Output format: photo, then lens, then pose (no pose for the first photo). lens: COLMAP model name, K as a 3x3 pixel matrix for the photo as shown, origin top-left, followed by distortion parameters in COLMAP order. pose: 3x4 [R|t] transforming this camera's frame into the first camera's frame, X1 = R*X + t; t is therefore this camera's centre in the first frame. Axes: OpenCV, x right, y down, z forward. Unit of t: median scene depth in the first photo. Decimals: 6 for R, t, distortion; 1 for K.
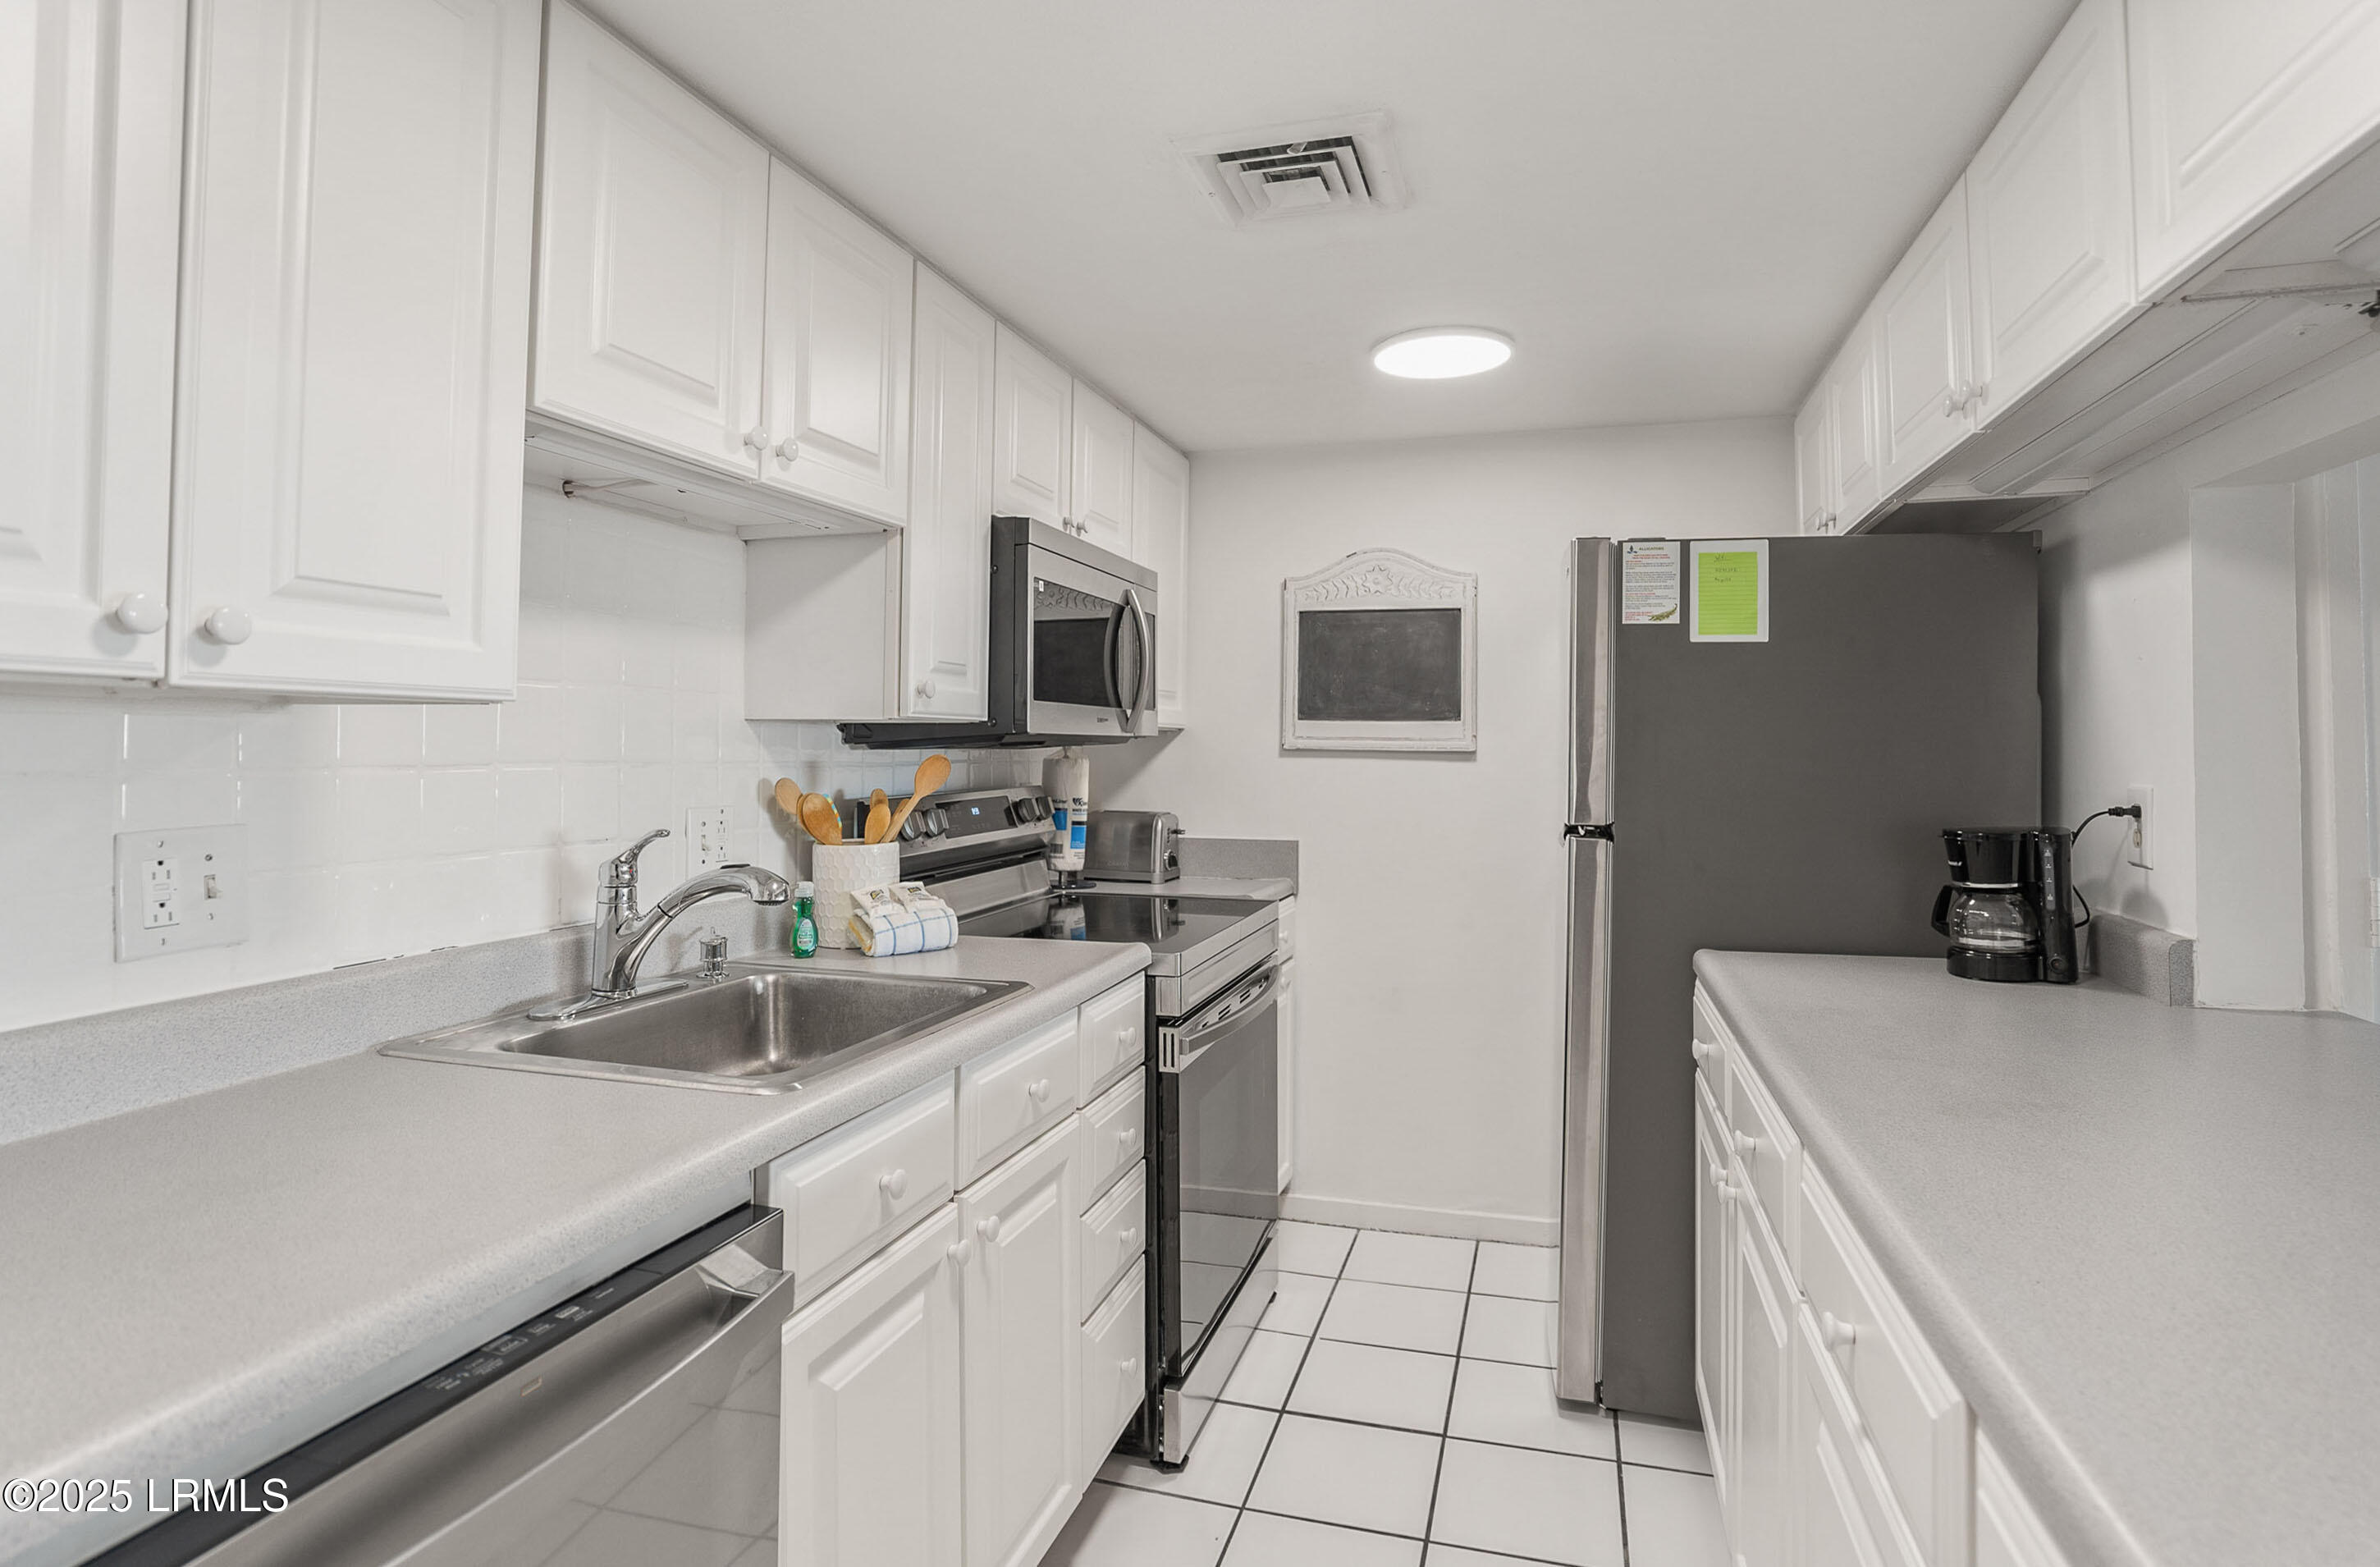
lens RADIAL K [[1277.0, 0, 1205.5], [0, 1277.0, 773.8], [0, 0, 1]] dist [0.020022, 0.001384]
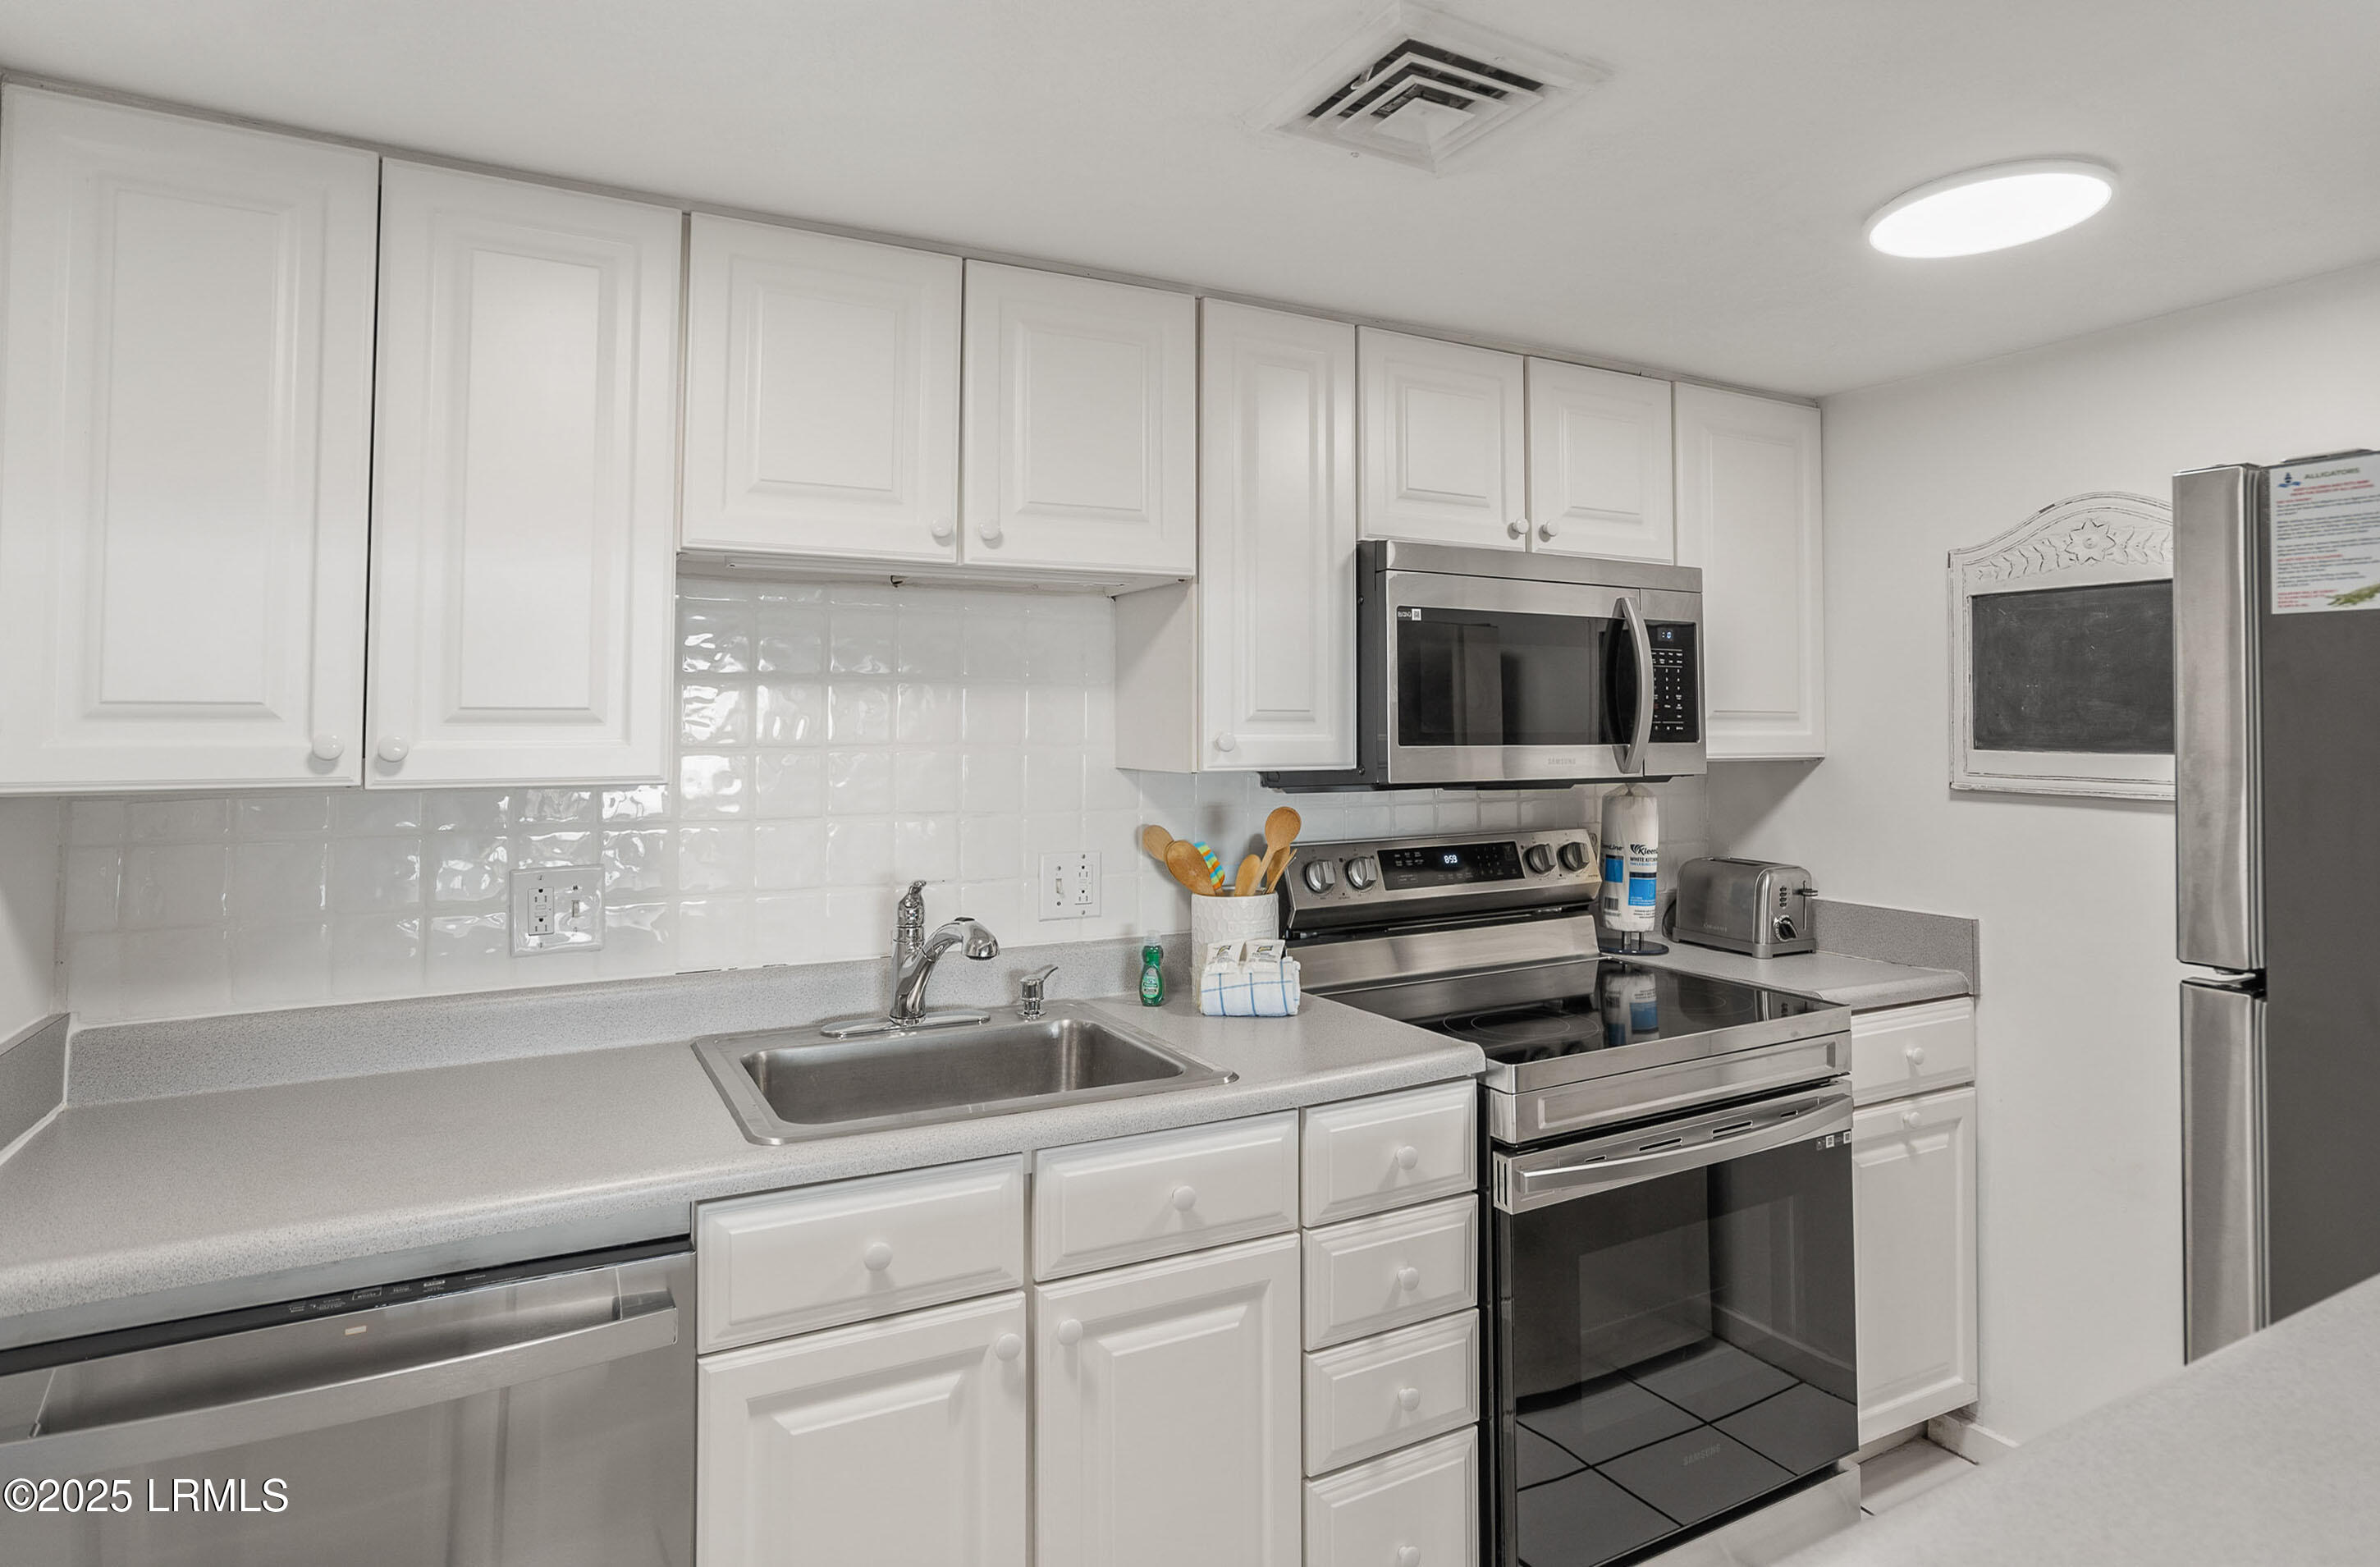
lens RADIAL K [[1302.1, 0, 1173.1], [0, 1302.1, 741.4], [0, 0, 1]] dist [-0.024068, 0.000954]
pose [[0.695124, 0.002500, -0.718885, 0.398328], [-0.010316, 0.999926, -0.006497, -0.053082], [0.718815, 0.011932, 0.695099, 0.266938]]
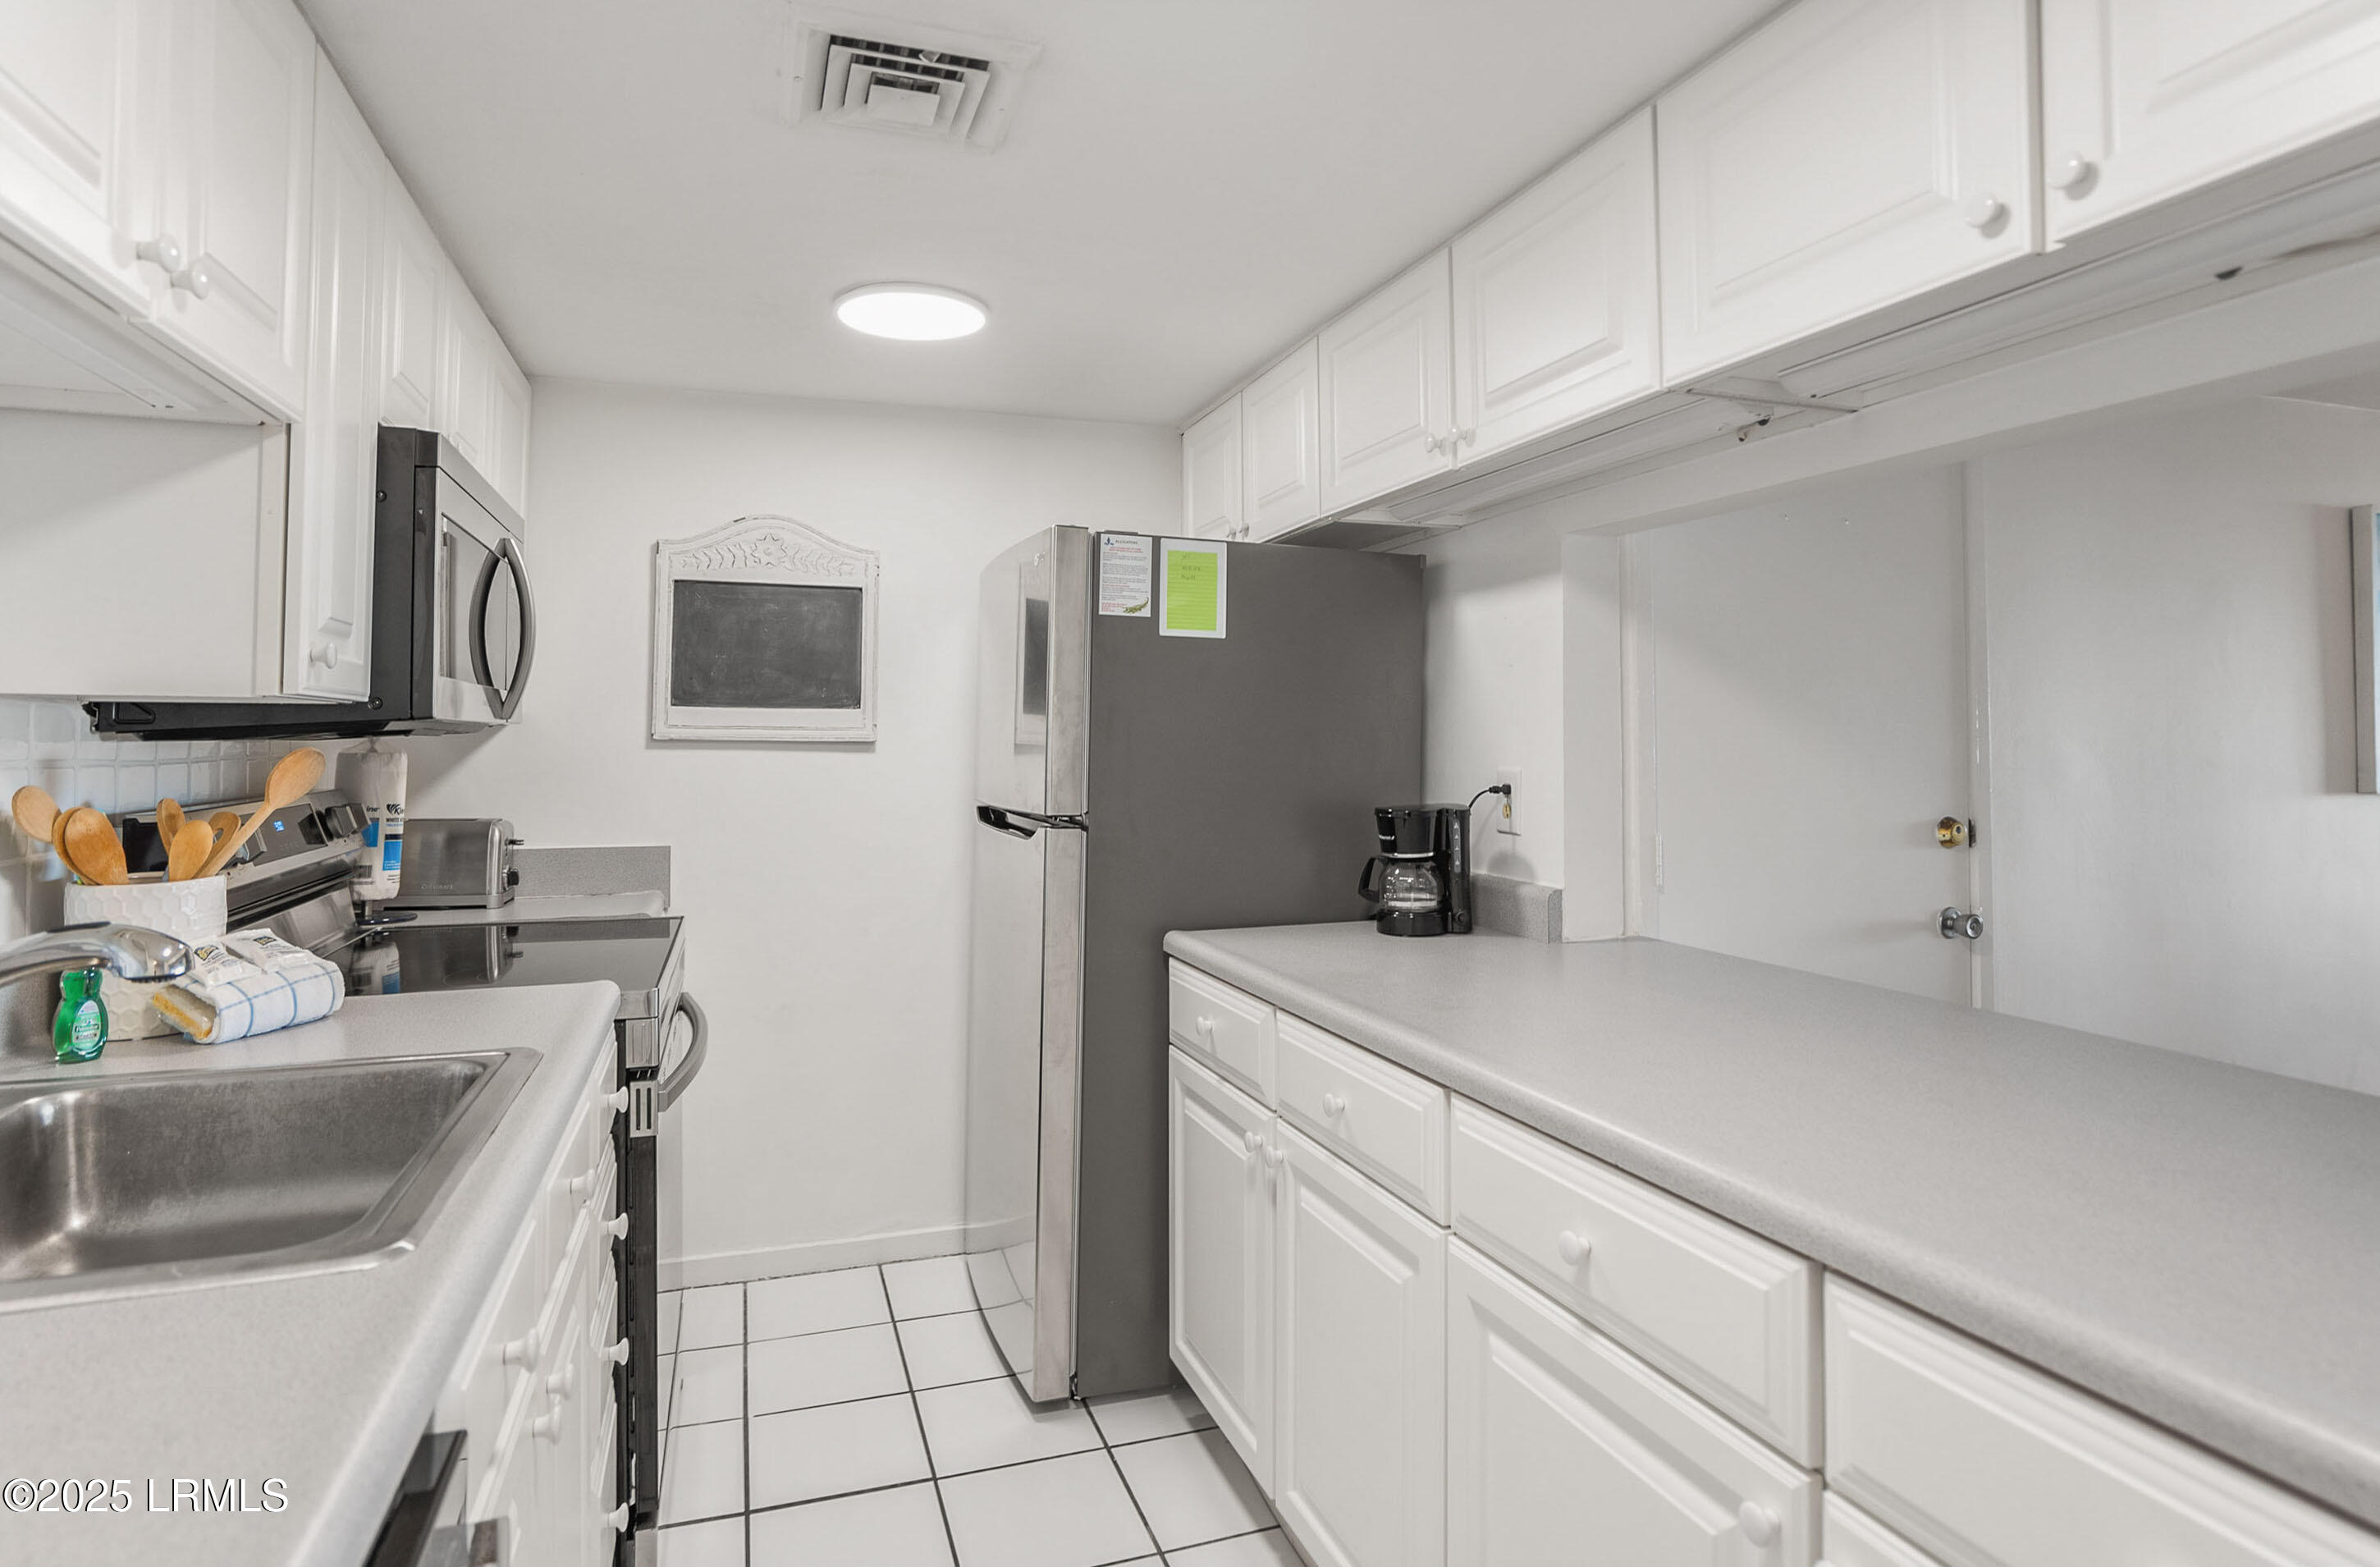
lens RADIAL K [[1302.1, 0, 1173.1], [0, 1302.1, 741.4], [0, 0, 1]] dist [-0.024068, 0.000954]
pose [[0.820917, -0.002126, 0.571043, -0.213009], [0.012294, 0.999827, -0.013951, -0.002538], [-0.570915, 0.018473, 0.820801, 0.132958]]
